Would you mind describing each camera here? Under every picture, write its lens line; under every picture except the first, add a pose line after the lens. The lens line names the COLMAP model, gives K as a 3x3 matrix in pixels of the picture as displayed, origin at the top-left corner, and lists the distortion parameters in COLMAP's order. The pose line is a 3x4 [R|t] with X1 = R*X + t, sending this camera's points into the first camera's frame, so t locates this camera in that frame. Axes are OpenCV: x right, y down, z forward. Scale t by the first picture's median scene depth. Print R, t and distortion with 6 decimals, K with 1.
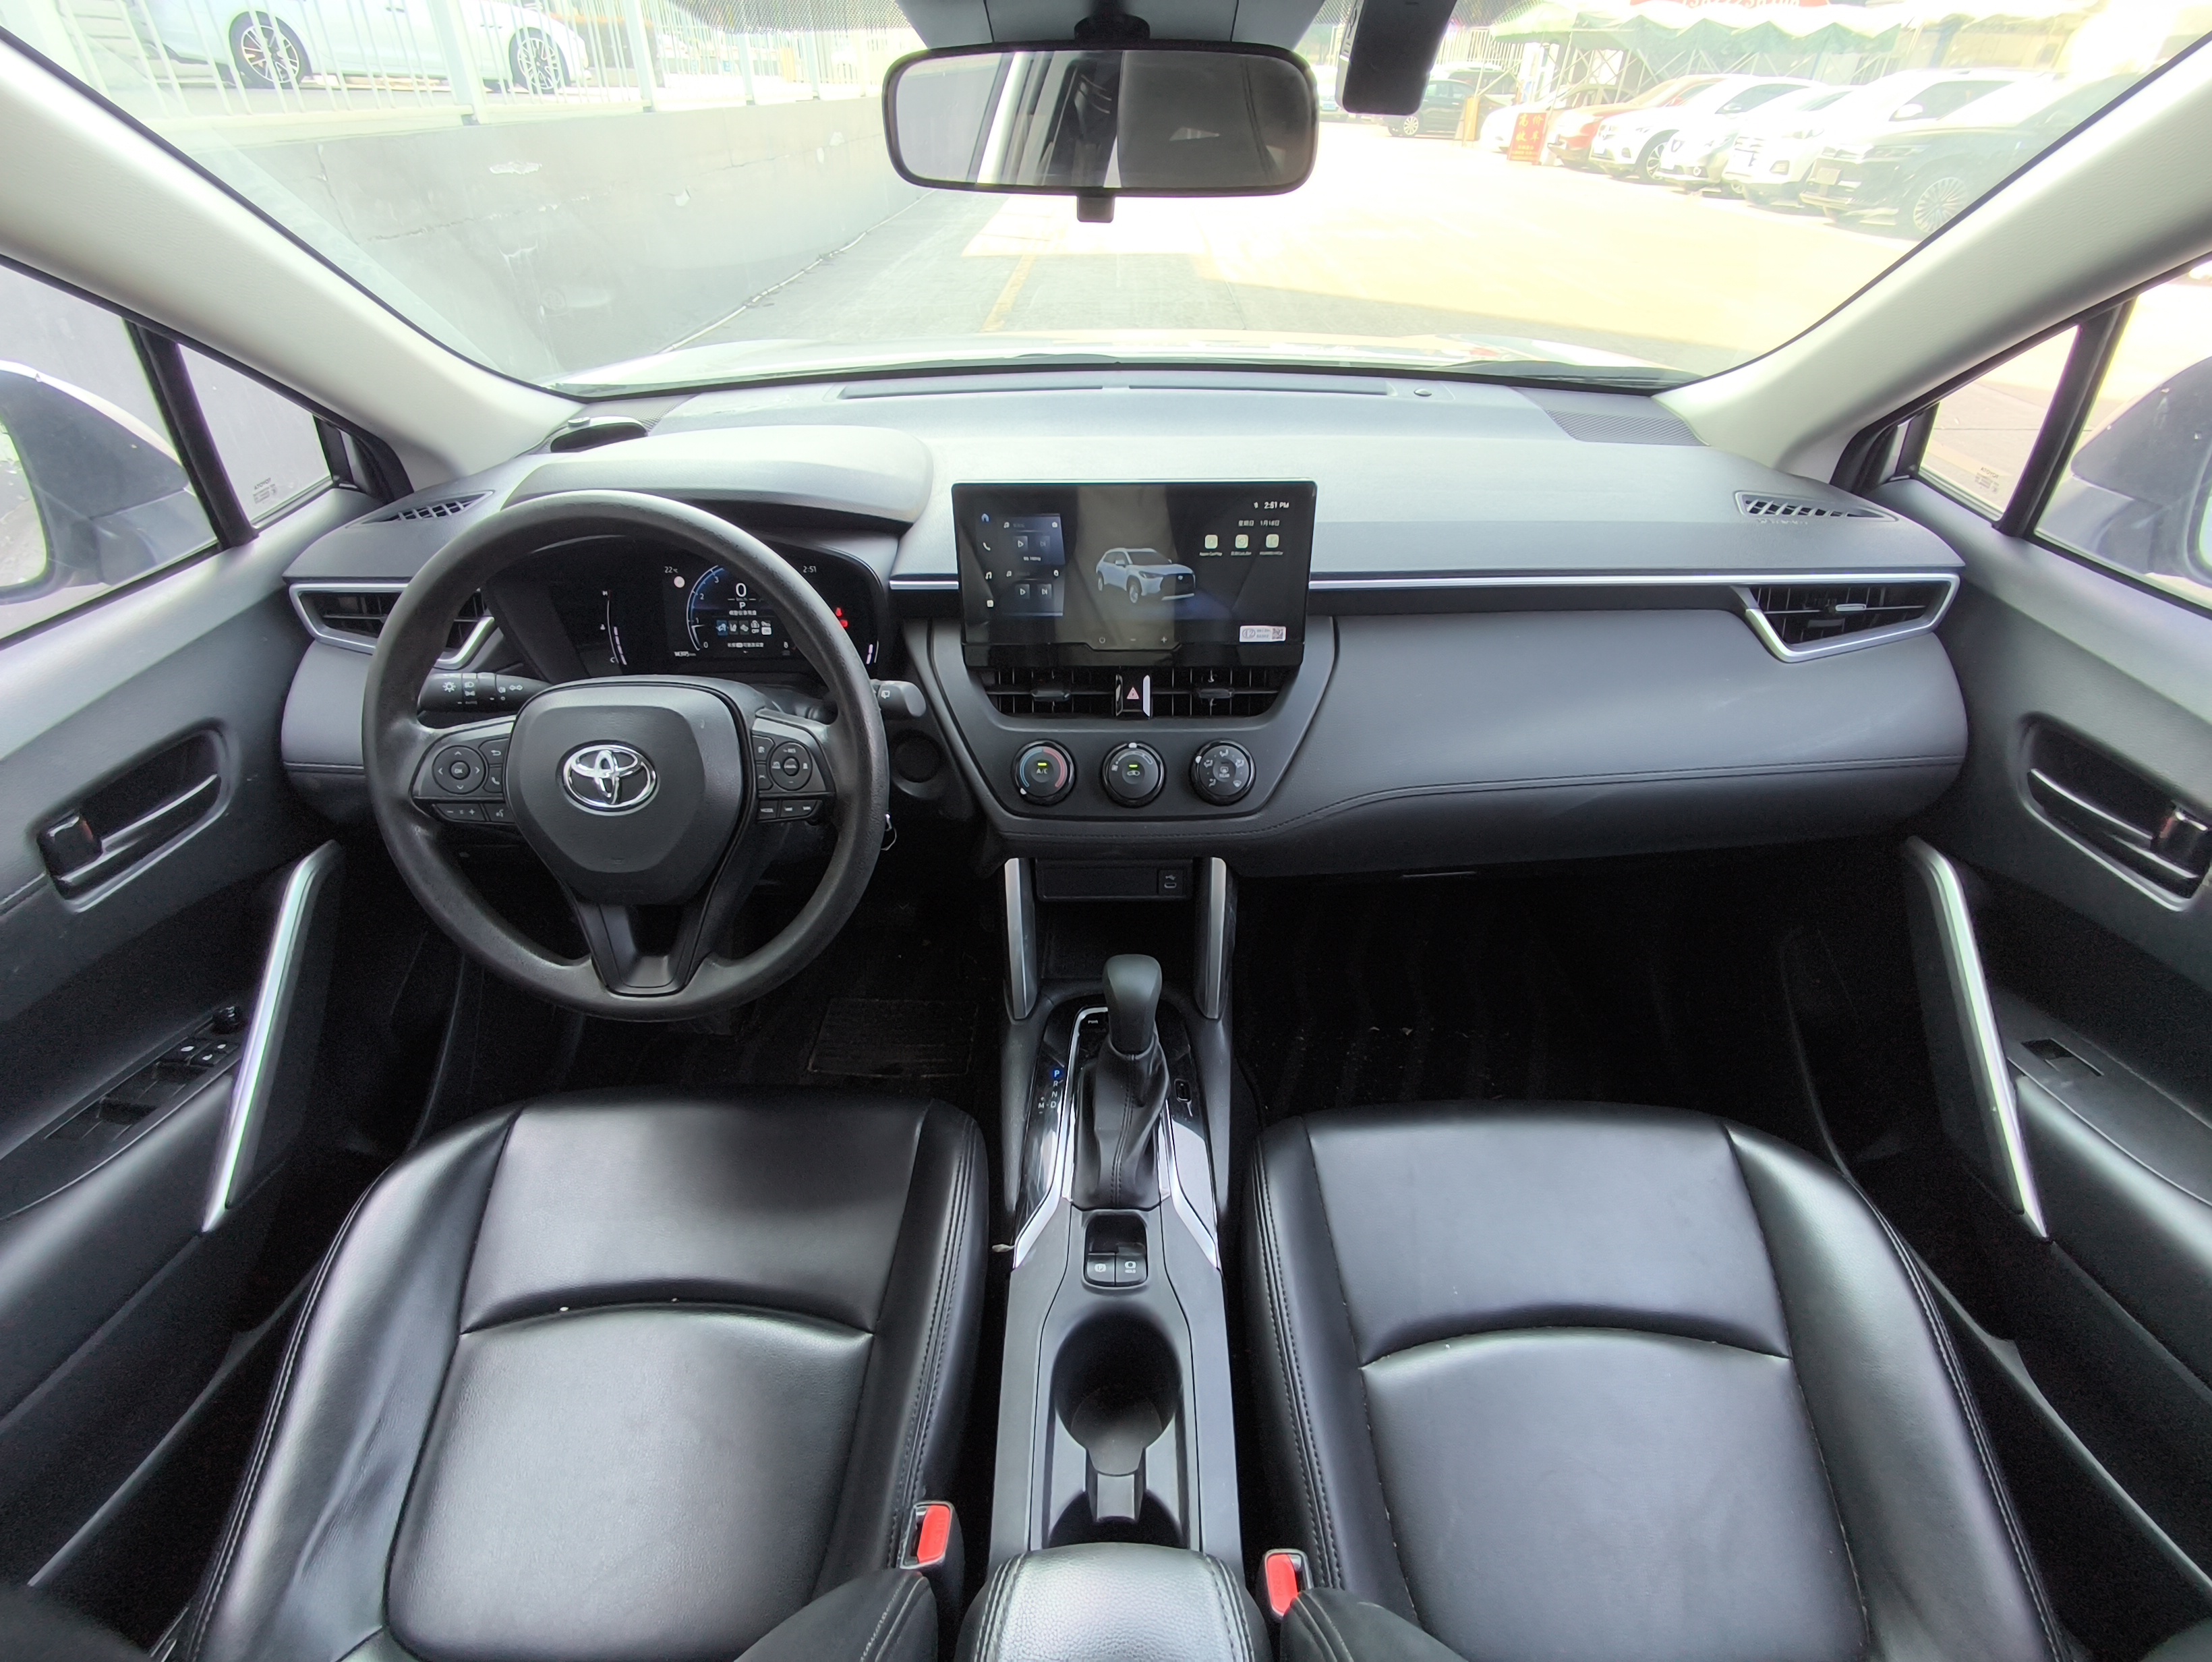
lens RADIAL K [[957.1, 0, 1117.6], [0, 957.1, 852.3], [0, 0, 1]] dist [0.000462, 0.000065]
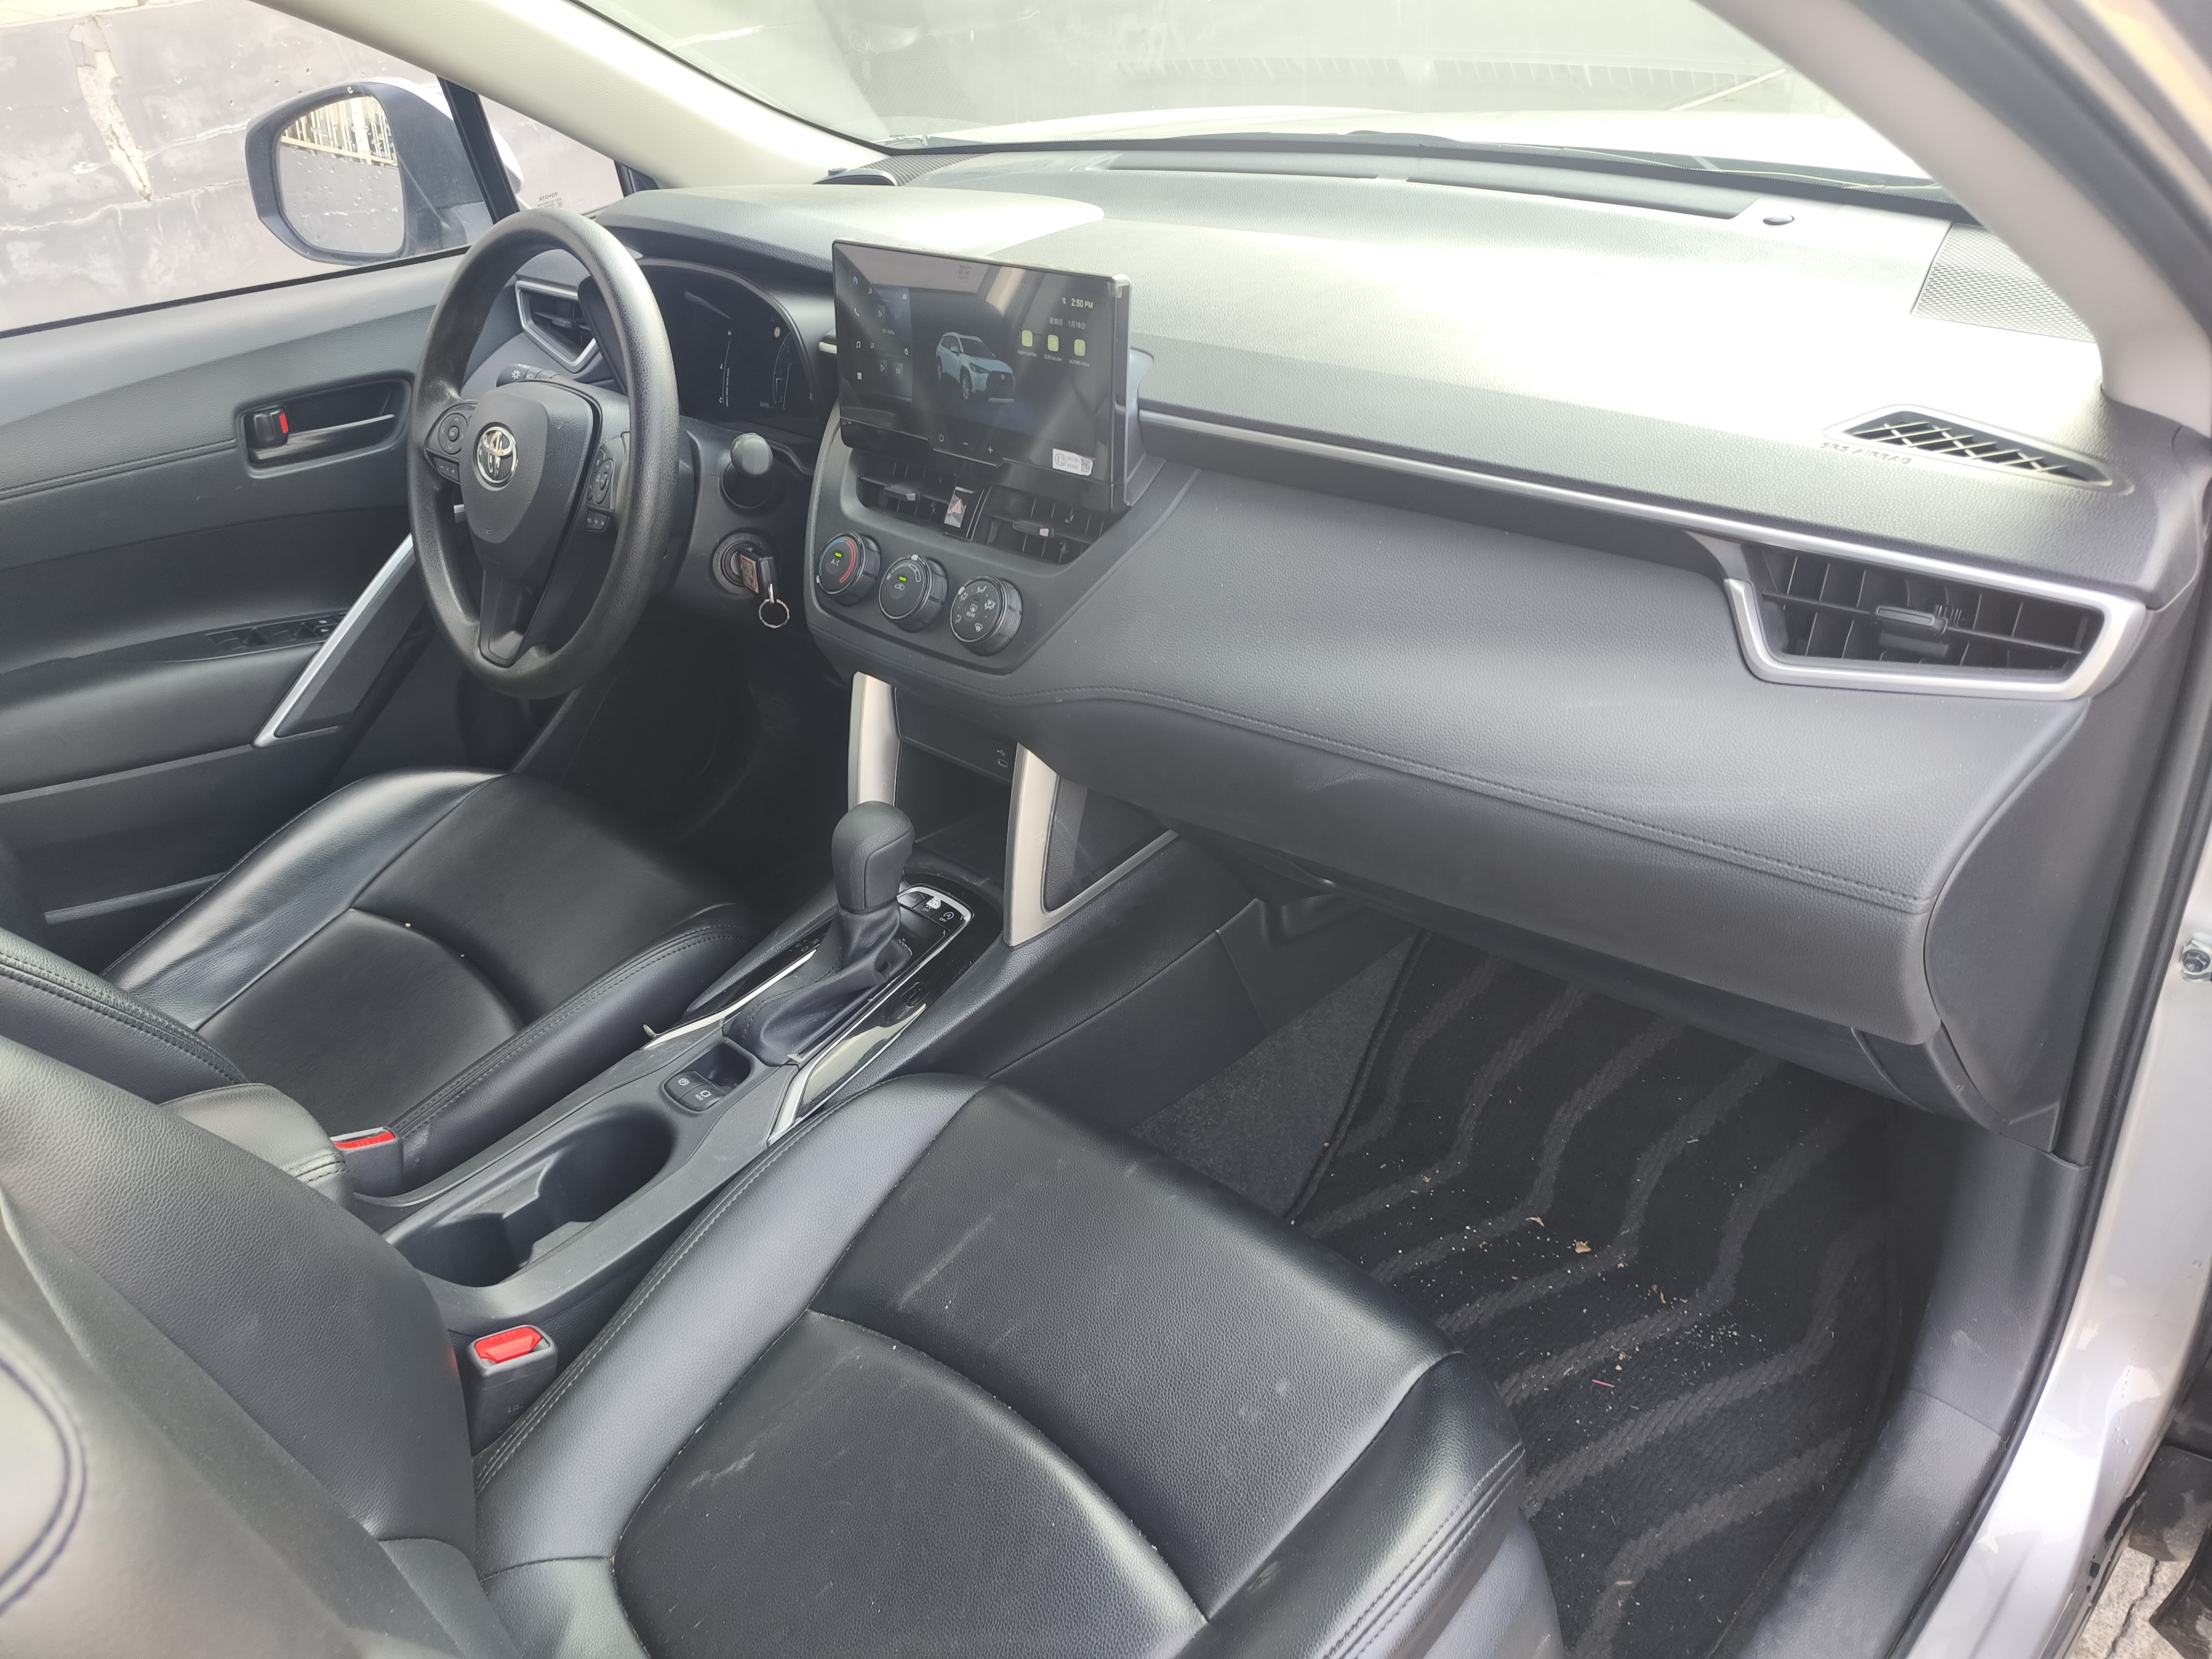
lens RADIAL K [[1370.1, 0, 905.1], [0, 1370.1, 826.2], [0, 0, 1]] dist [-0.000725, 0.000178]
pose [[0.740395, 0.350754, -0.573399, 0.825904], [-0.355444, 0.928331, 0.108906, -0.017647], [0.570504, 0.123178, 0.812006, 0.008781]]
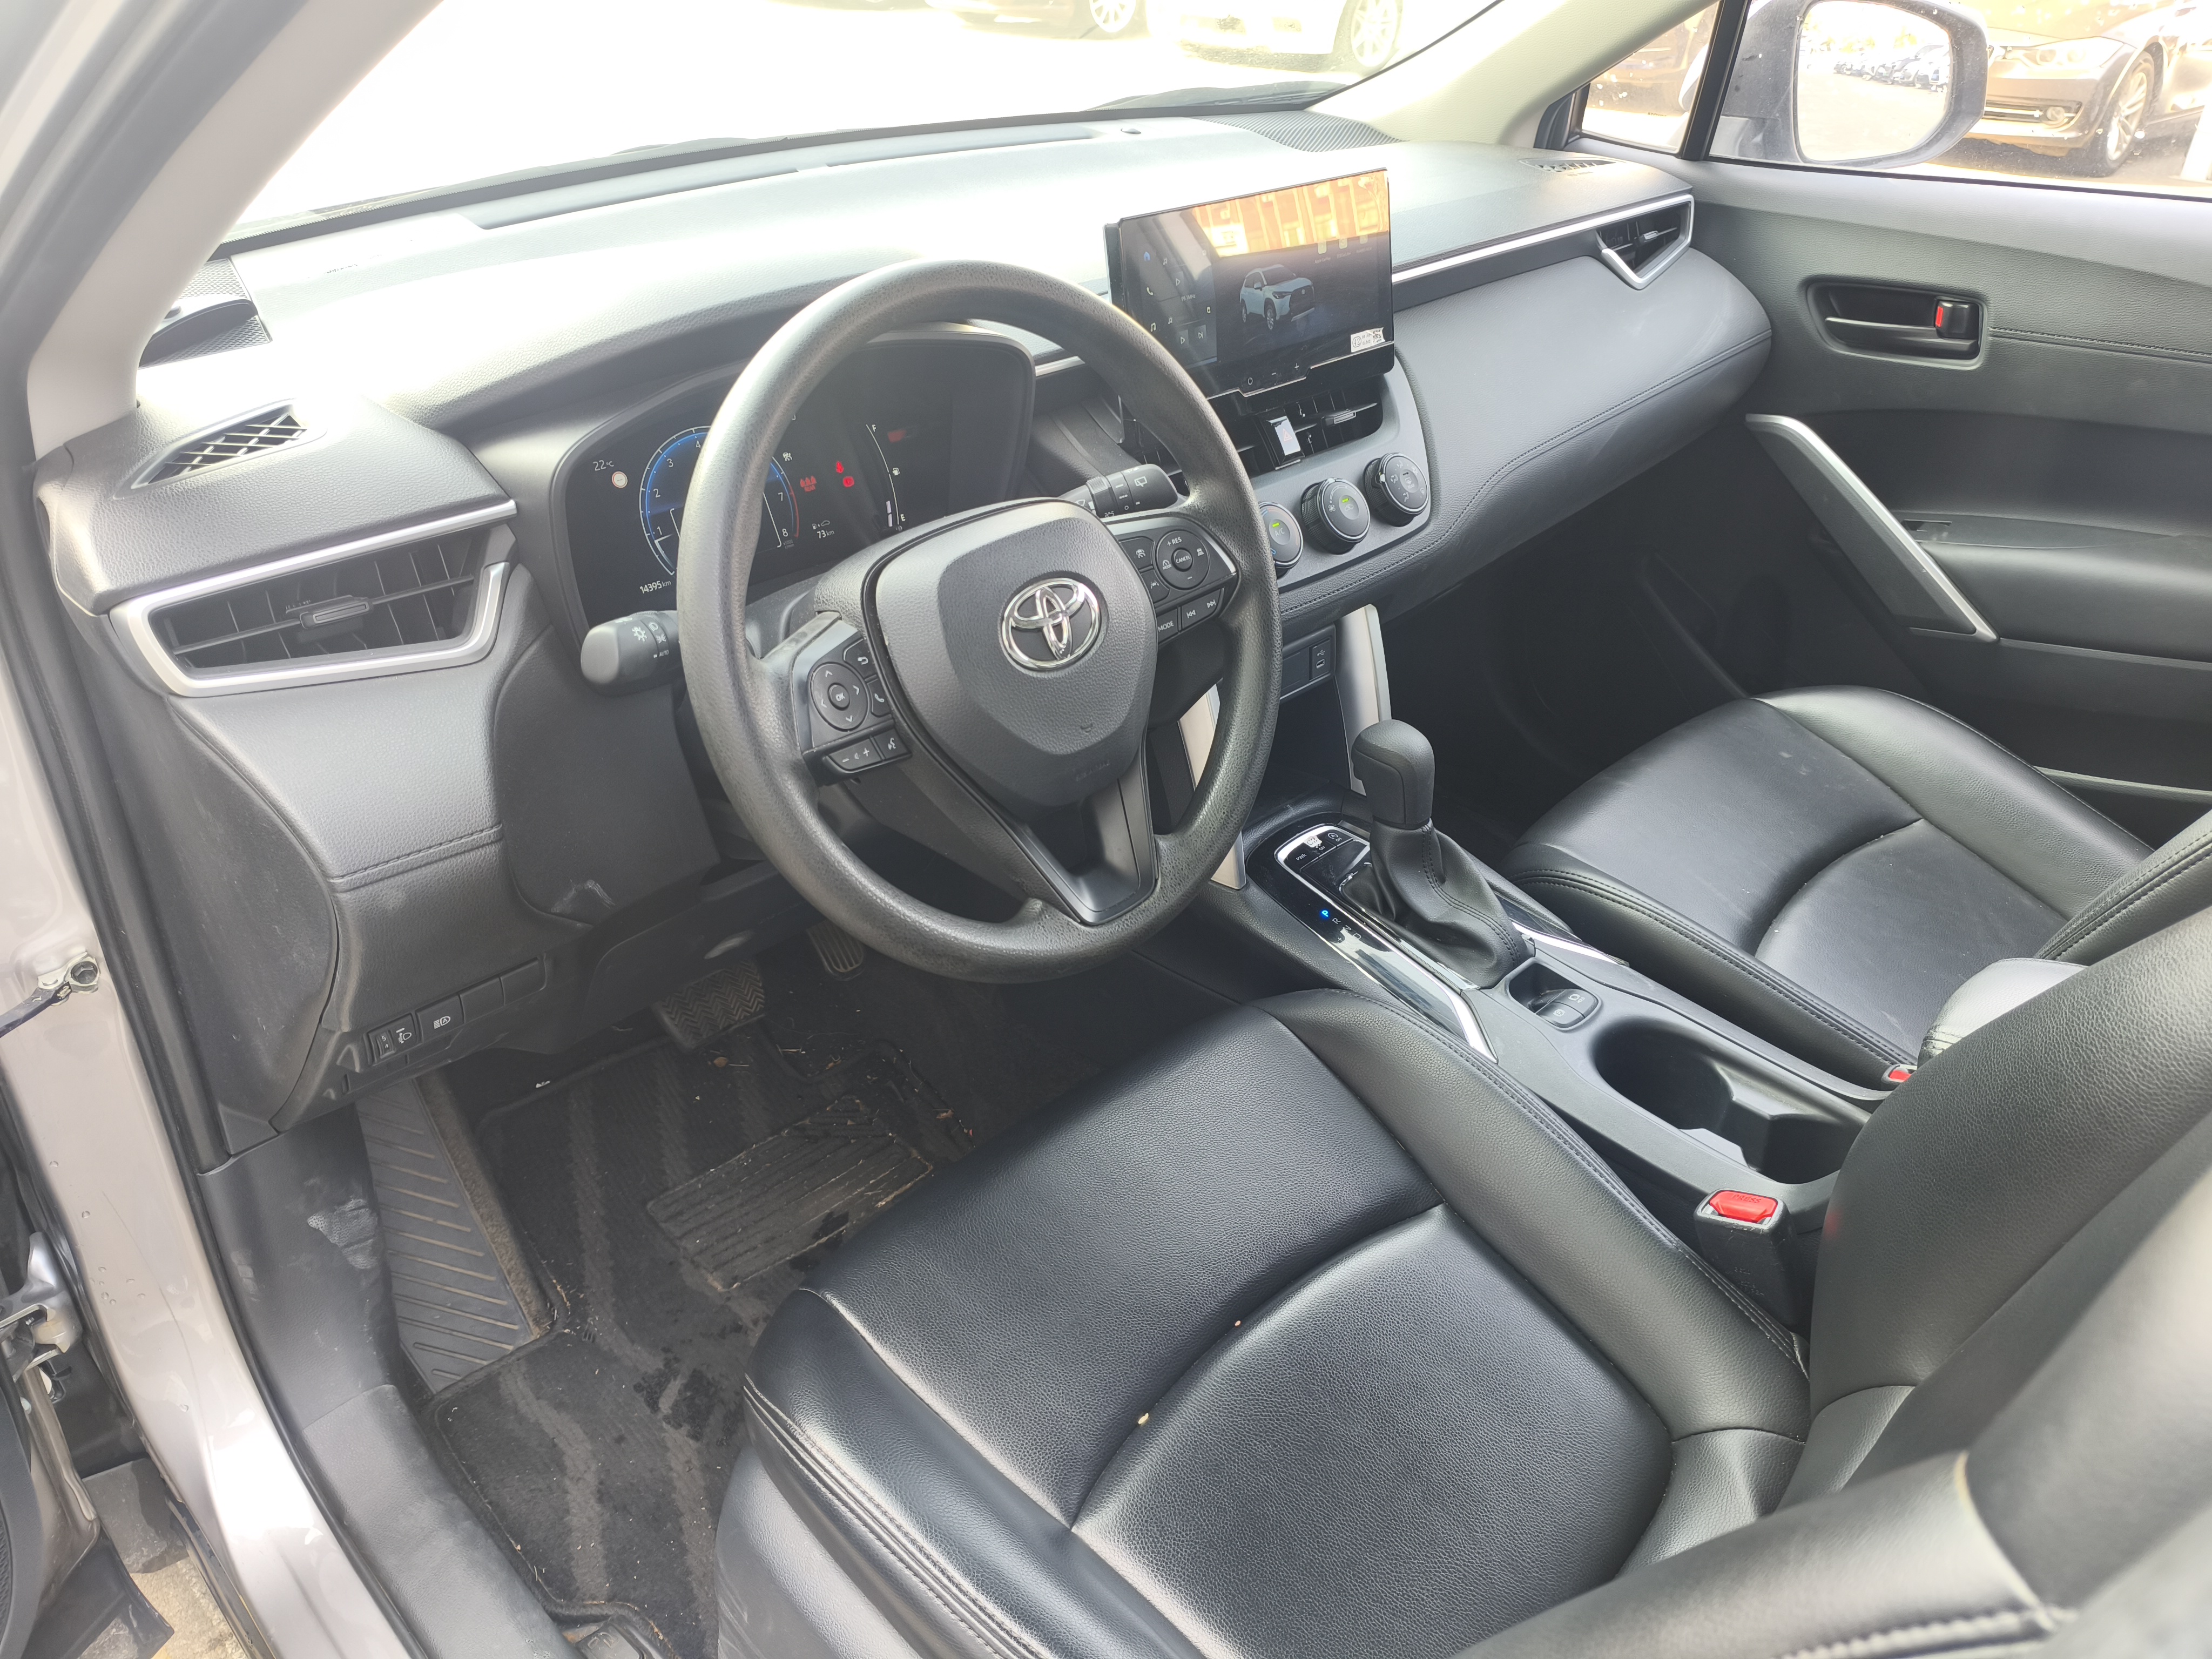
lens RADIAL K [[1619.8, 0, 967.9], [0, 1619.8, 859.3], [0, 0, 1]] dist [0.003026, 0.001037]
pose [[0.726608, -0.353782, 0.588964, -1.237684], [0.415573, 0.908950, 0.033299, 0.016939], [-0.547120, 0.220562, 0.807473, 0.054370]]
